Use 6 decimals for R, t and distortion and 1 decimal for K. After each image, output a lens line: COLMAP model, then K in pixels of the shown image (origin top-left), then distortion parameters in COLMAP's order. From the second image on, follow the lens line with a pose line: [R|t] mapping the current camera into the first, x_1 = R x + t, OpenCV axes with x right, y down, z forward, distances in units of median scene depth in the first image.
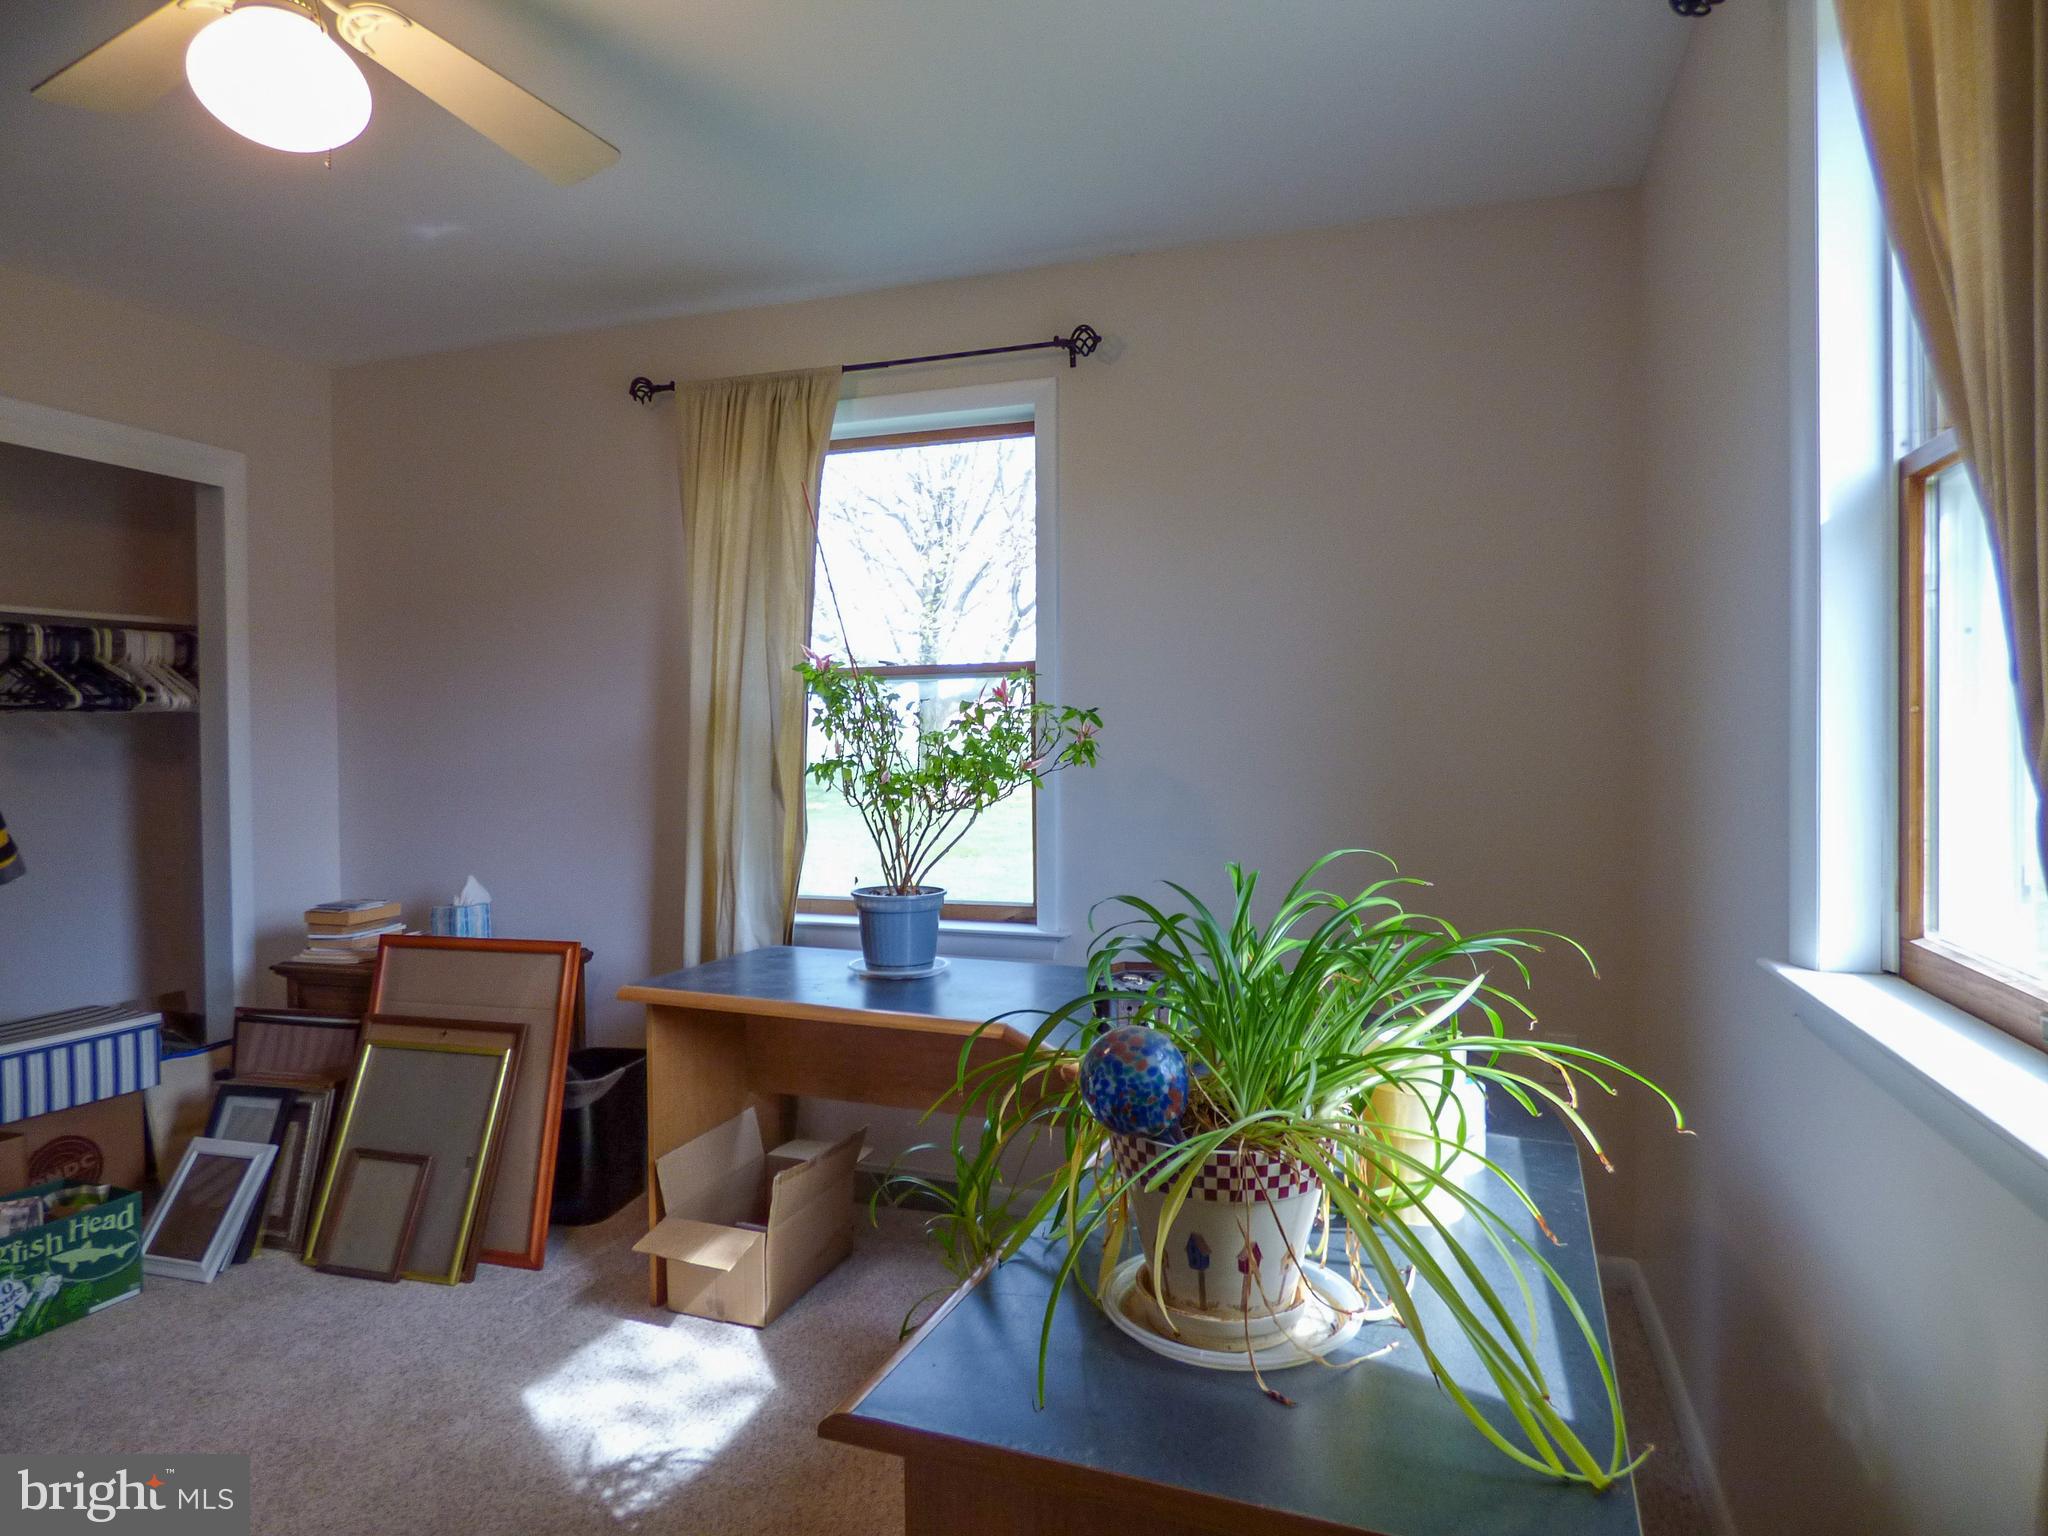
lens RADIAL K [[1224.7, 0, 1026.0], [0, 1224.7, 764.4], [0, 0, 1]] dist [-0.011252, 0.000138]
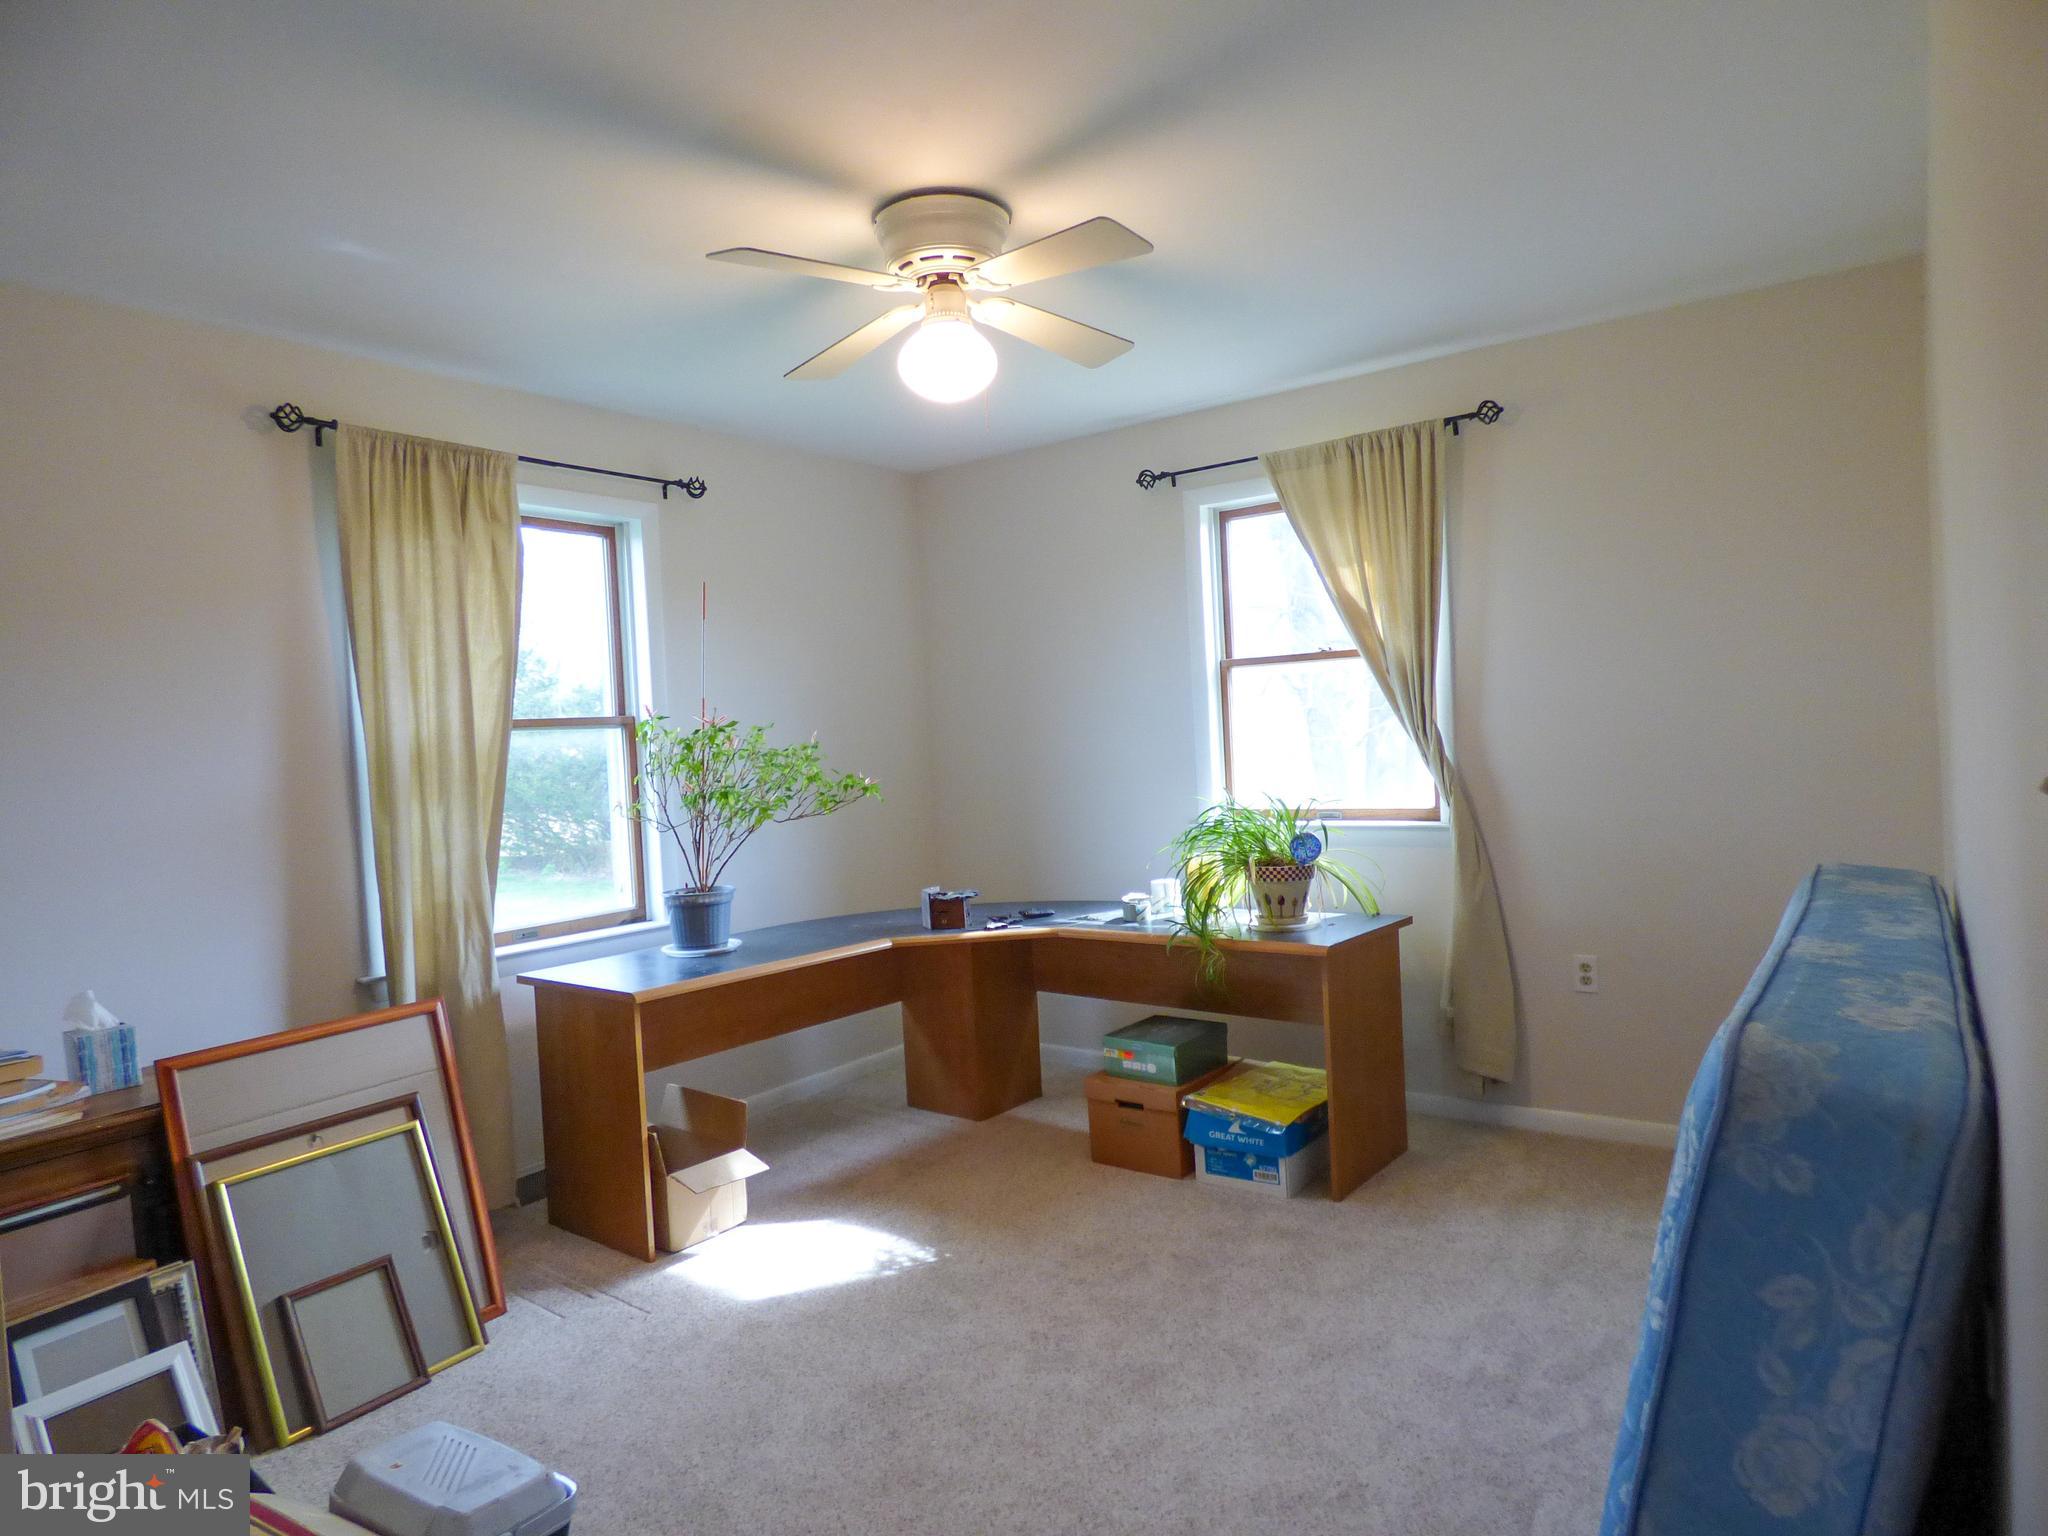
lens RADIAL K [[1224.7, 0, 1024.5], [0, 1224.7, 765.7], [0, 0, 1]] dist [-0.011252, 0.000138]
pose [[0.297276, -0.029822, 0.954326, -1.161043], [0.073629, 0.997252, 0.008227, -0.013510], [-0.951948, 0.067820, 0.298655, 0.246355]]
